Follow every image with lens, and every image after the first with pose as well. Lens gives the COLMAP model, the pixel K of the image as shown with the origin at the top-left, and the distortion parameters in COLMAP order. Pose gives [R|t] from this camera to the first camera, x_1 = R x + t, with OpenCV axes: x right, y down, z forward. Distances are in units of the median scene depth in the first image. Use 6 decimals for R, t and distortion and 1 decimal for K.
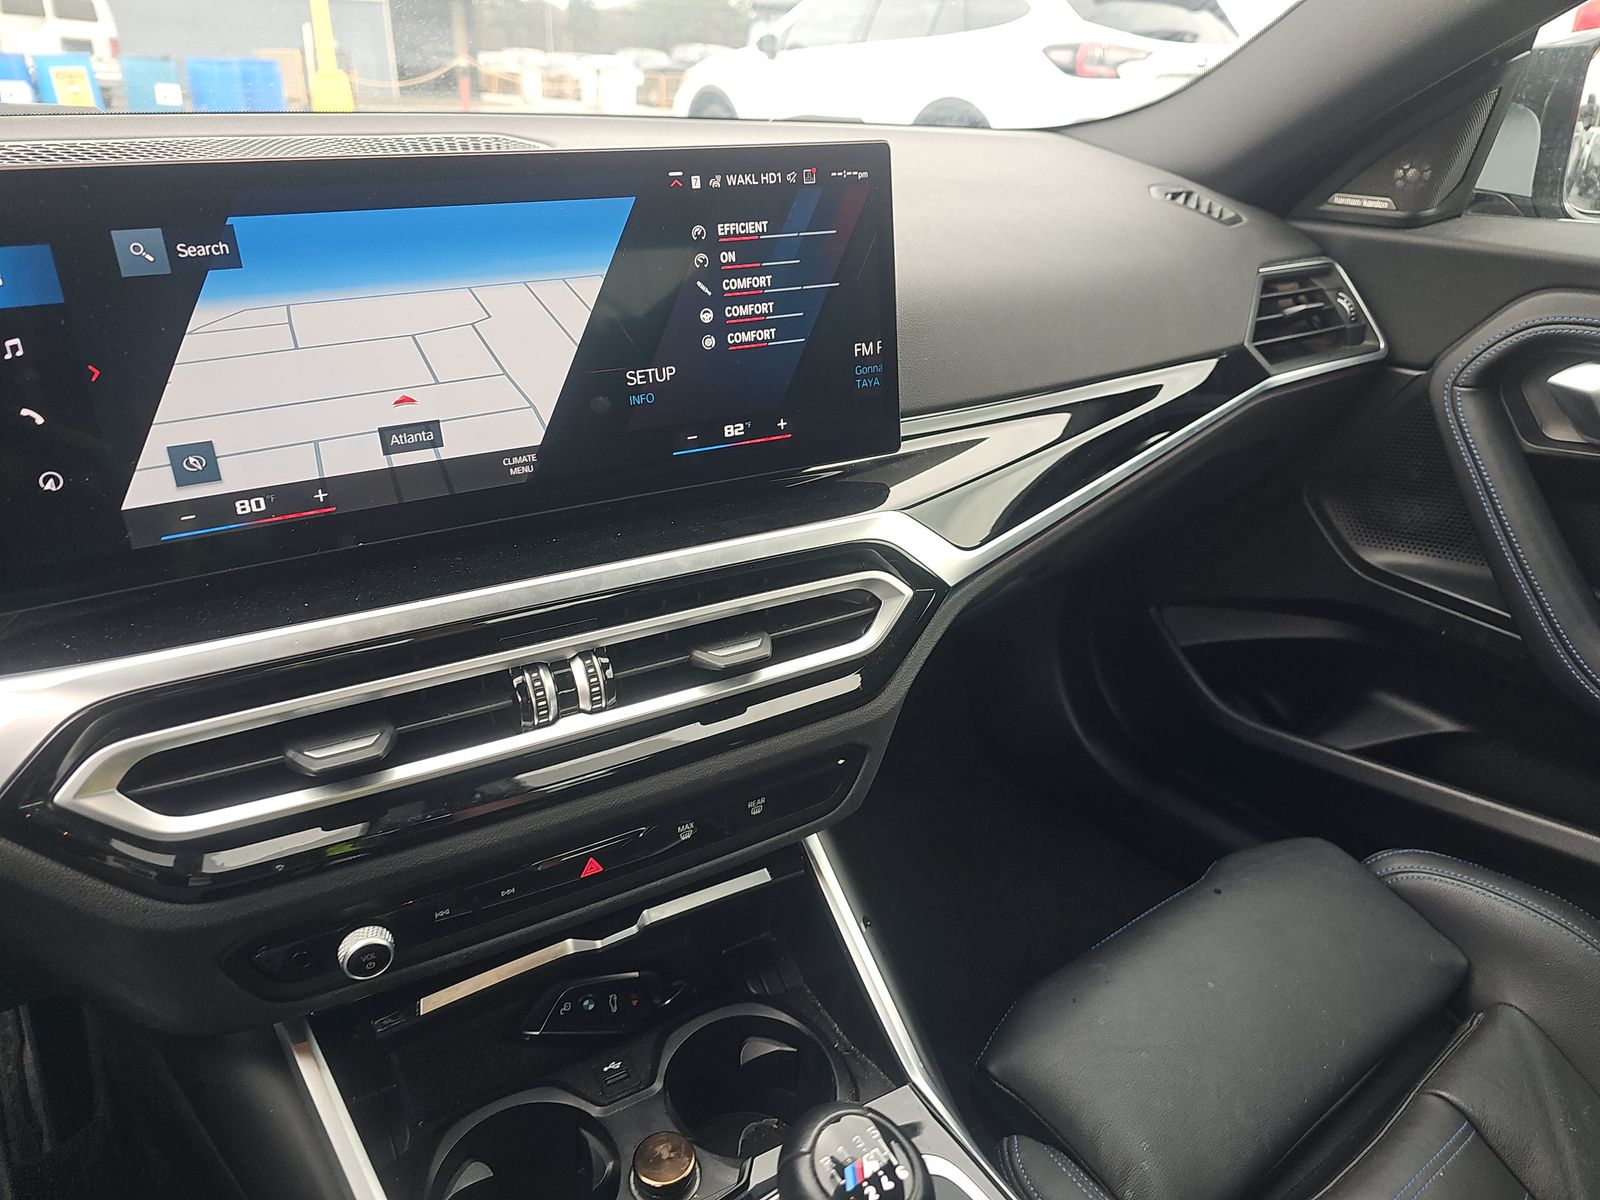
lens RADIAL K [[1127.4, 0, 800.0], [0, 1127.4, 600.0], [0, 0, 1]] dist [0.105736, -0.106737]
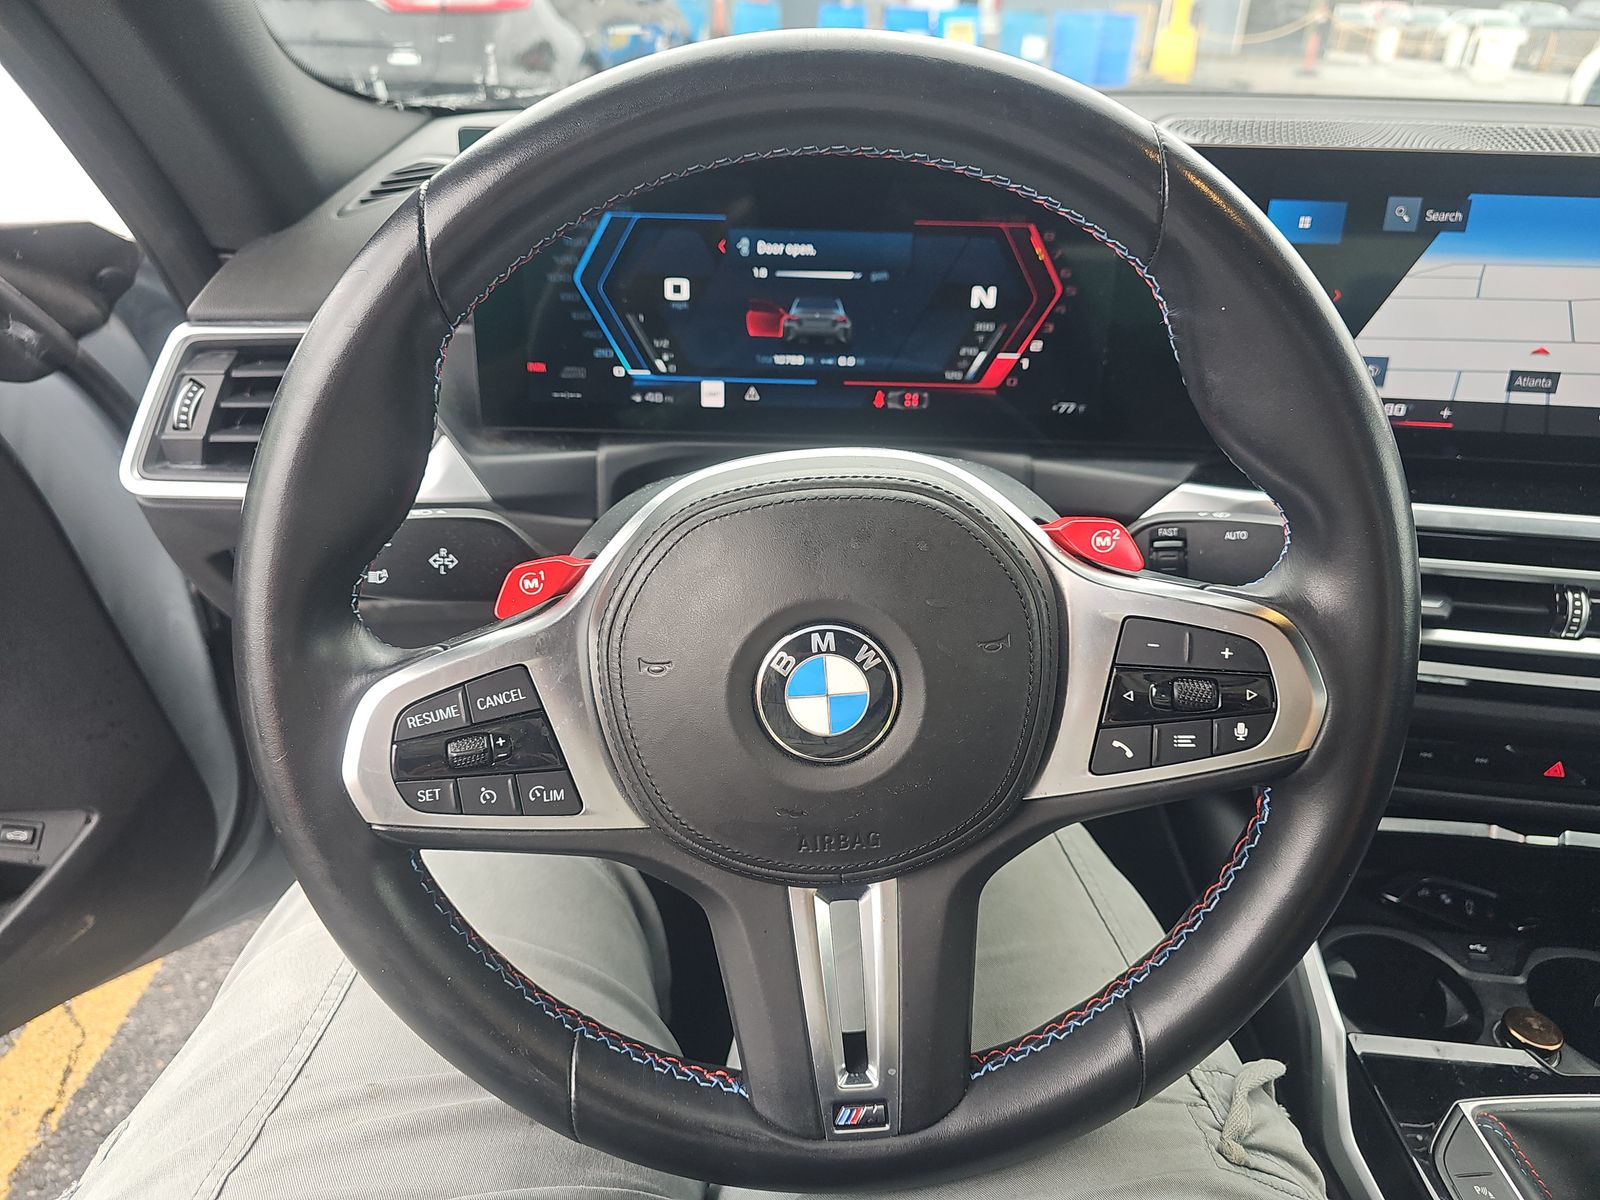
lens RADIAL K [[1127.4, 0, 800.0], [0, 1127.4, 600.0], [0, 0, 1]] dist [0.105736, -0.106737]
pose [[0.802499, 0.293567, -0.519436, -0.256205], [-0.278505, 0.954227, 0.109022, 0.164670], [0.527666, 0.057176, 0.847526, -0.455613]]
